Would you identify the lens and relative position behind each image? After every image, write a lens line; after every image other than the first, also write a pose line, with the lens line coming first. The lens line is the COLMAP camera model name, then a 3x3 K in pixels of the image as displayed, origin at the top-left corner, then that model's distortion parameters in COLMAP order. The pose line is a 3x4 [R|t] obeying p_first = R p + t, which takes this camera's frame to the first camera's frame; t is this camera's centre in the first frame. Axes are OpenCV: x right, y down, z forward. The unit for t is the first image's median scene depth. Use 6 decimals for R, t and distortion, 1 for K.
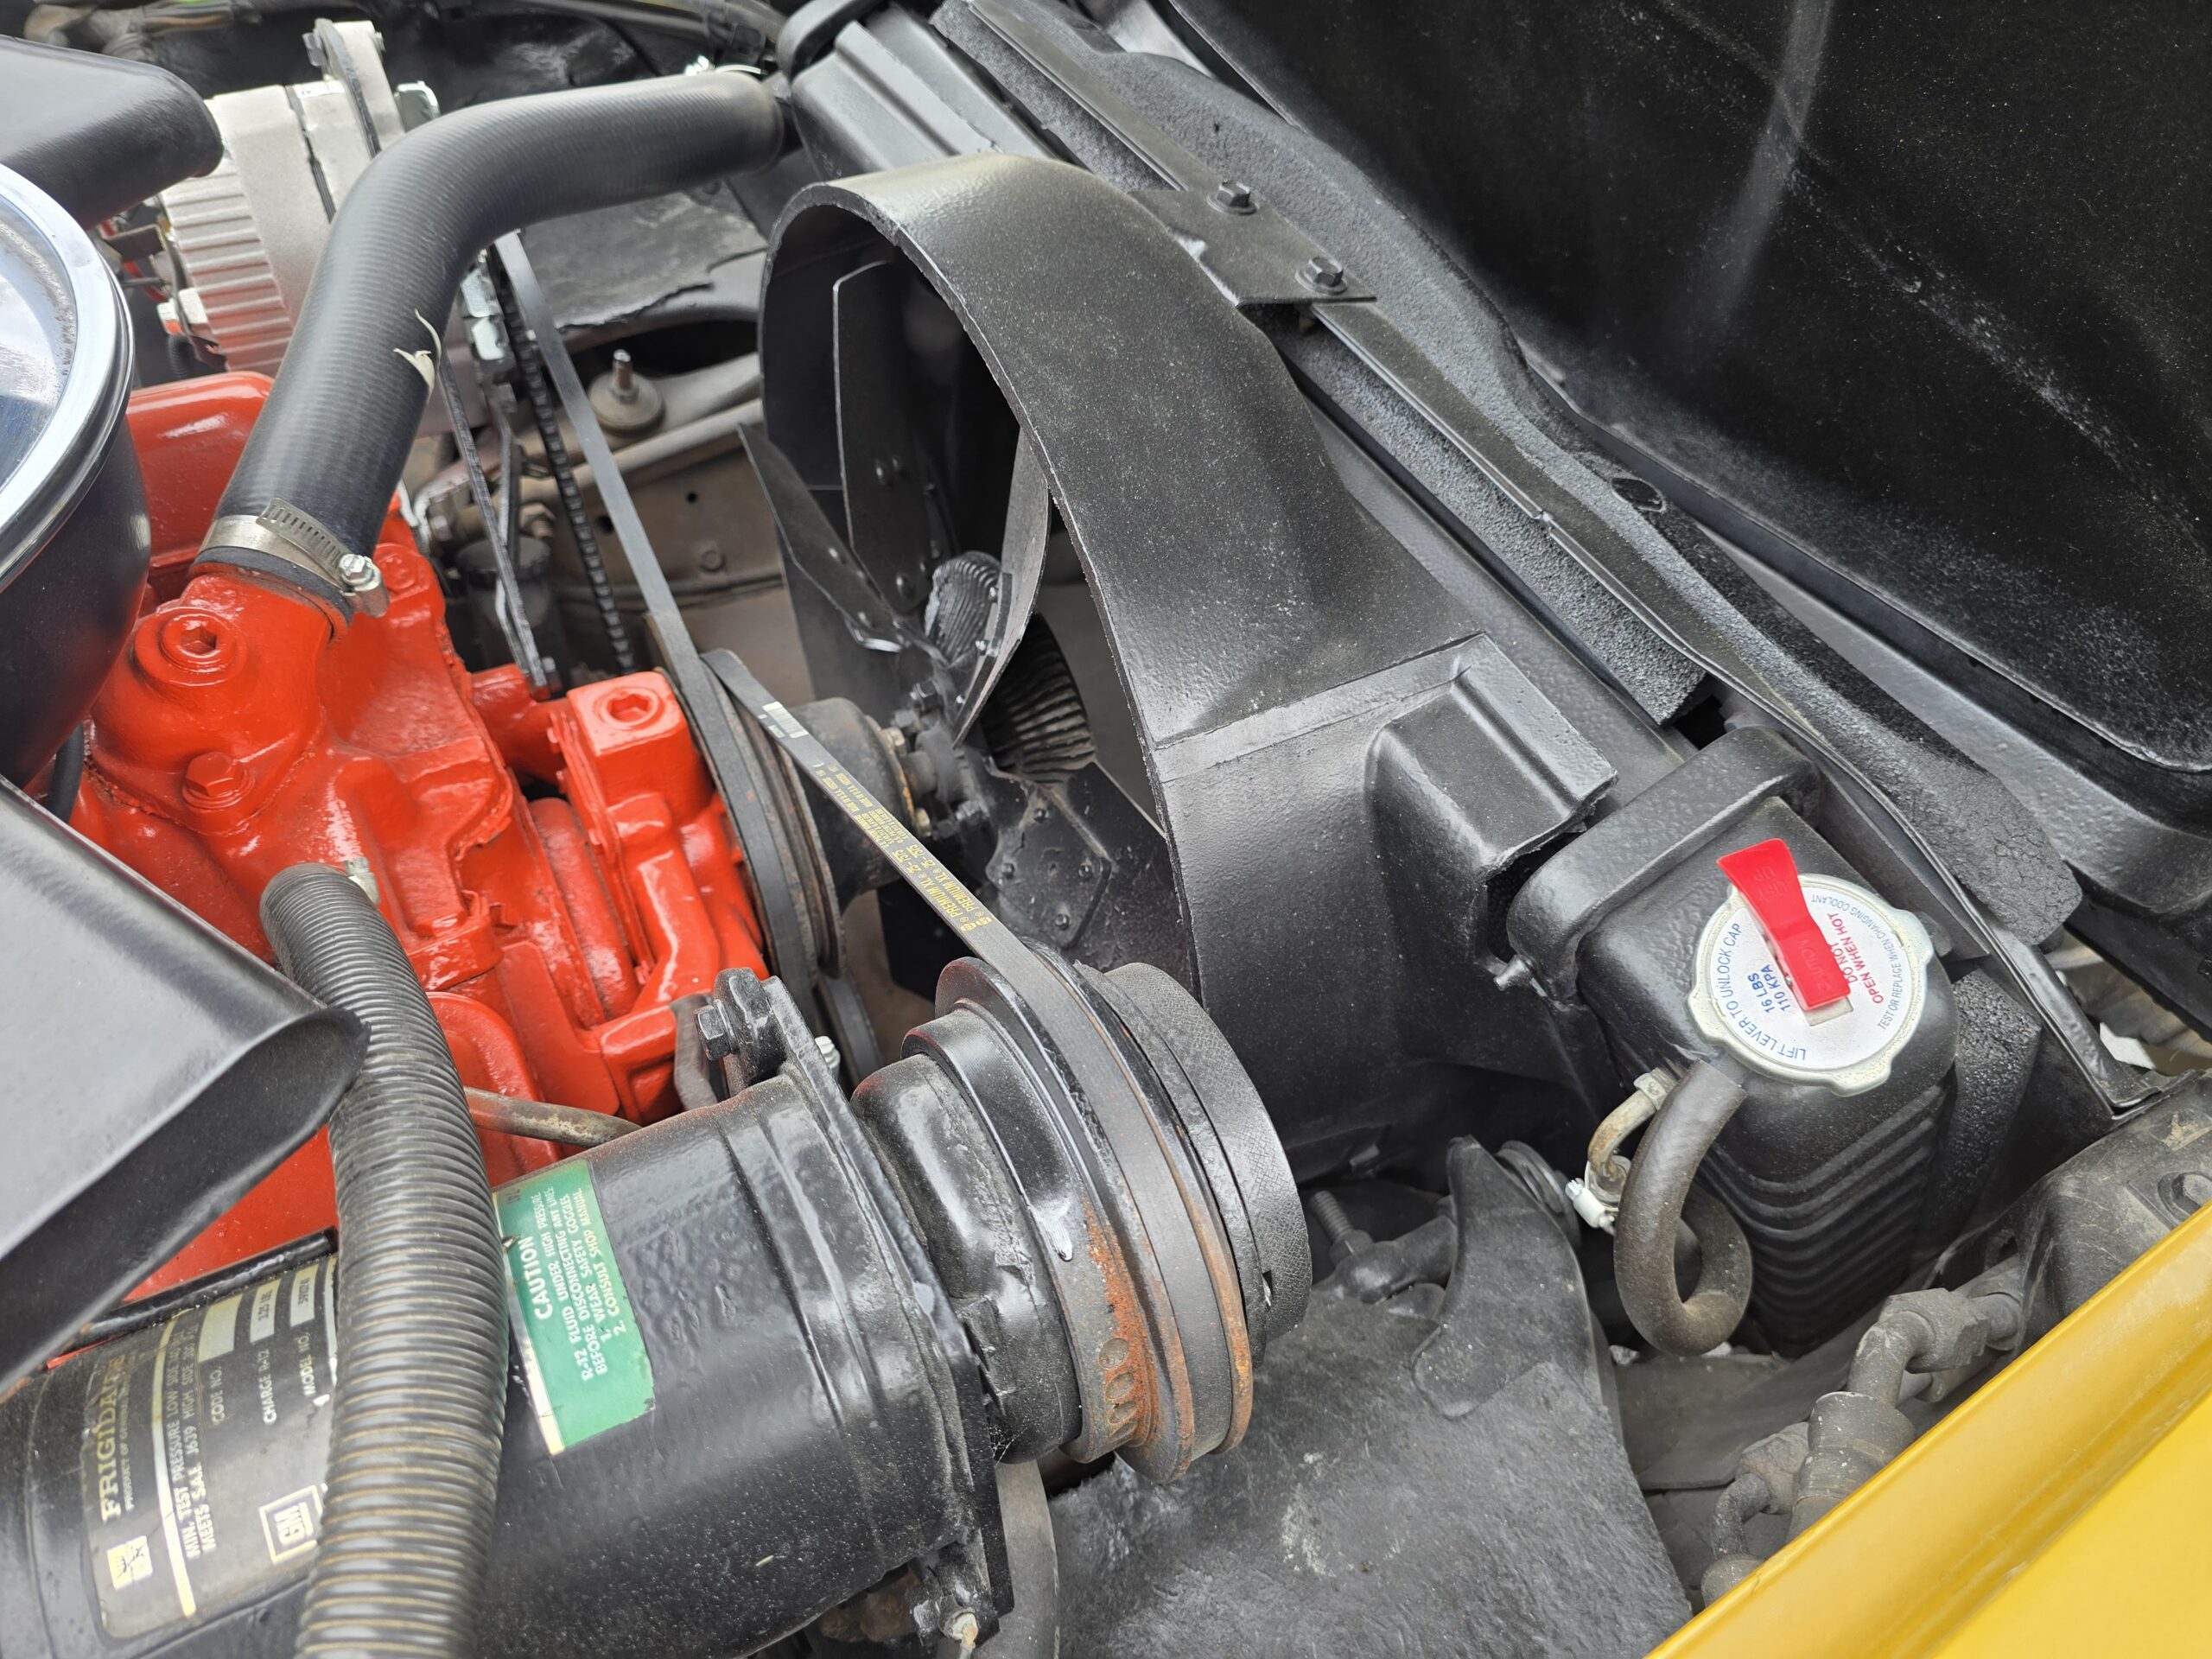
lens RADIAL K [[1472.1, 0, 1106.0], [0, 1472.1, 829.5], [0, 0, 1]] dist [0.010938, -0.025806]
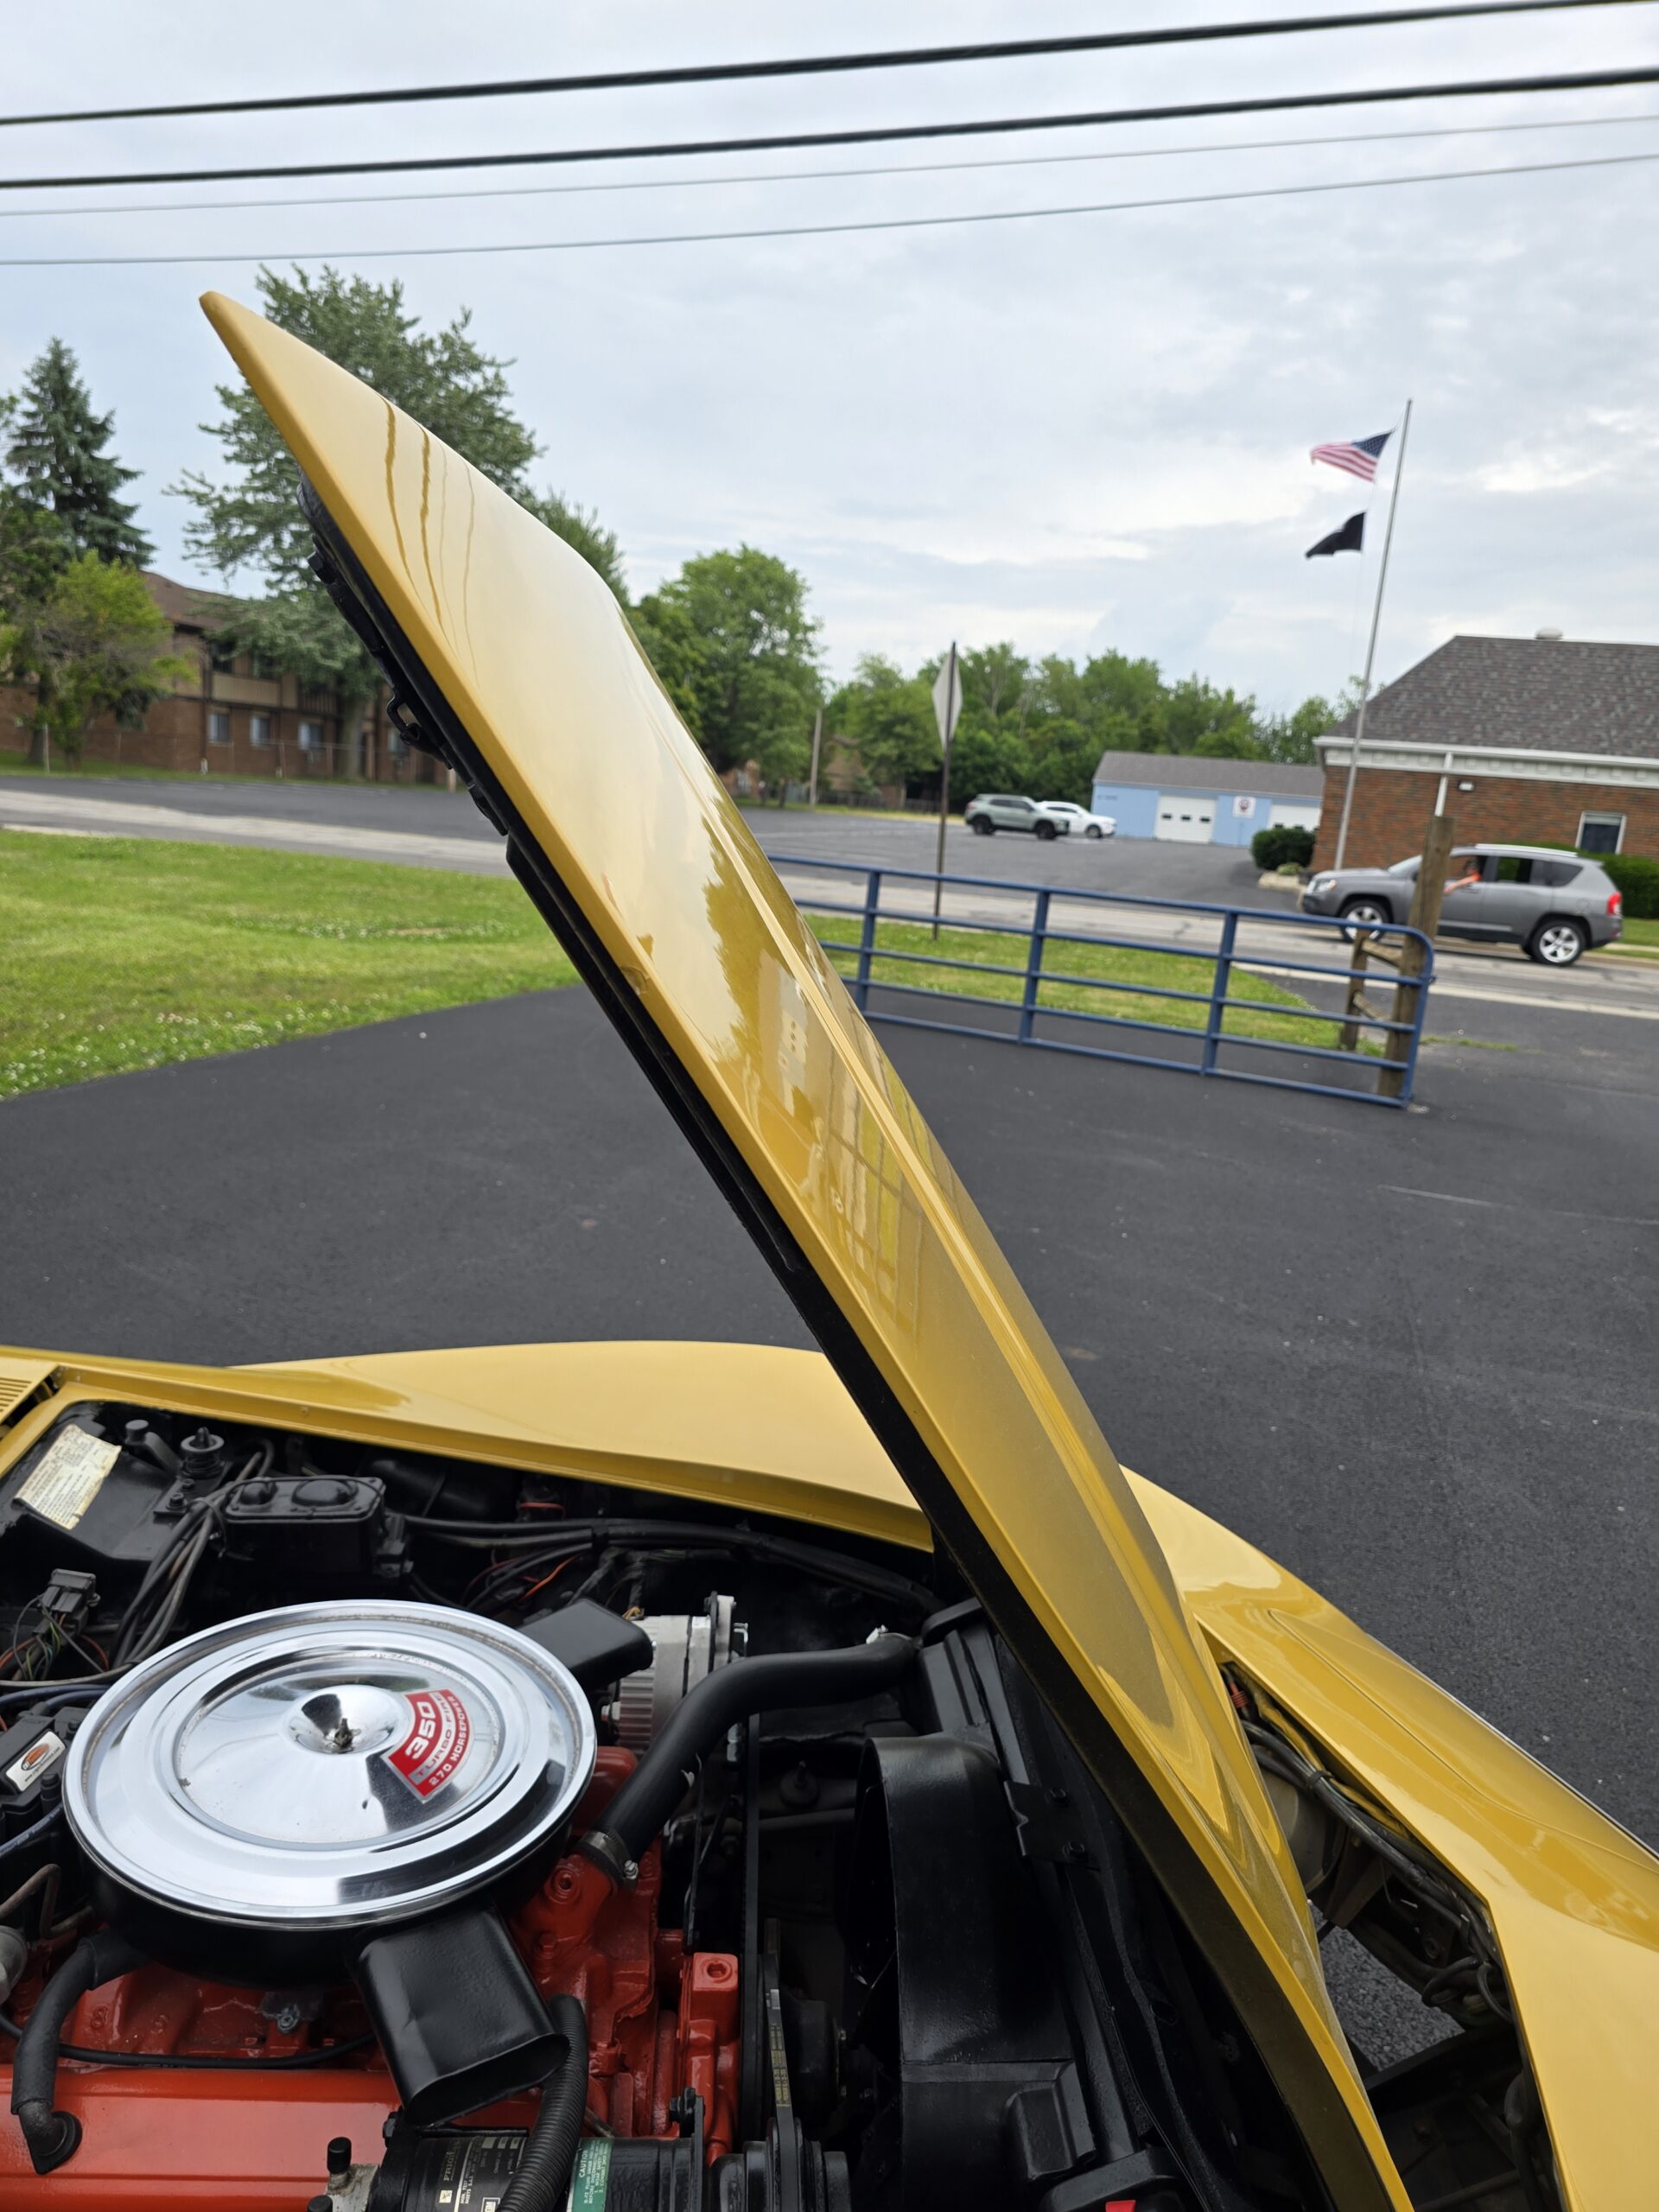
lens RADIAL K [[1447.9, 0, 829.5], [0, 1447.9, 1106.0], [0, 0, 1]] dist [0.000935, -0.003063]
pose [[0.906995, 0.069386, -0.415386, 0.567581], [-0.315712, 0.764804, -0.561606, 0.079379], [0.278721, 0.640516, 0.715579, -1.164237]]
